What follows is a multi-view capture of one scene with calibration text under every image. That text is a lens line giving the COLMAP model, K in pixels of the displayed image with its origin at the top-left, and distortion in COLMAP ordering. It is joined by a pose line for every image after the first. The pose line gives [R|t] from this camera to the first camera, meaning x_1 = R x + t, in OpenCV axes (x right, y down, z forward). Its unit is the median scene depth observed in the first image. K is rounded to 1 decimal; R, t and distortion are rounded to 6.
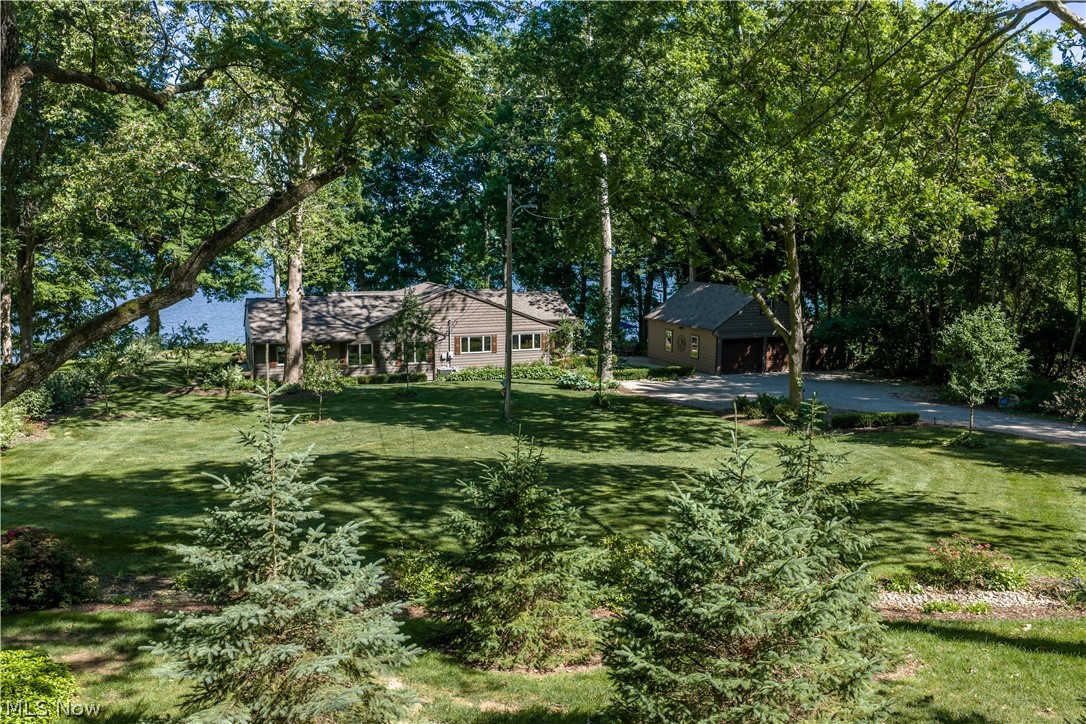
lens RADIAL K [[897.1, 0, 539.2], [0, 897.1, 362.6], [0, 0, 1]] dist [0.022872, -0.008721]
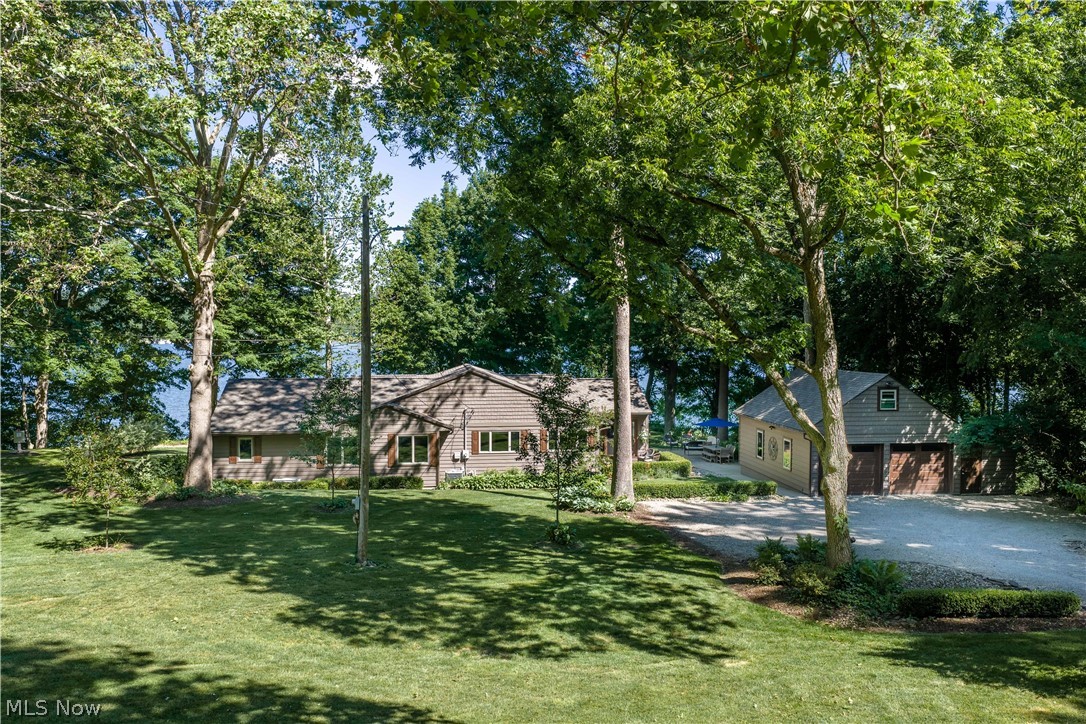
lens RADIAL K [[897.1, 0, 553.1], [0, 897.1, 359.8], [0, 0, 1]] dist [0.022872, -0.008721]
pose [[0.975880, 0.009393, -0.218103, 0.147835], [-0.033621, 0.993621, -0.107643, -0.008523], [0.215701, 0.112379, 0.969971, 0.249384]]
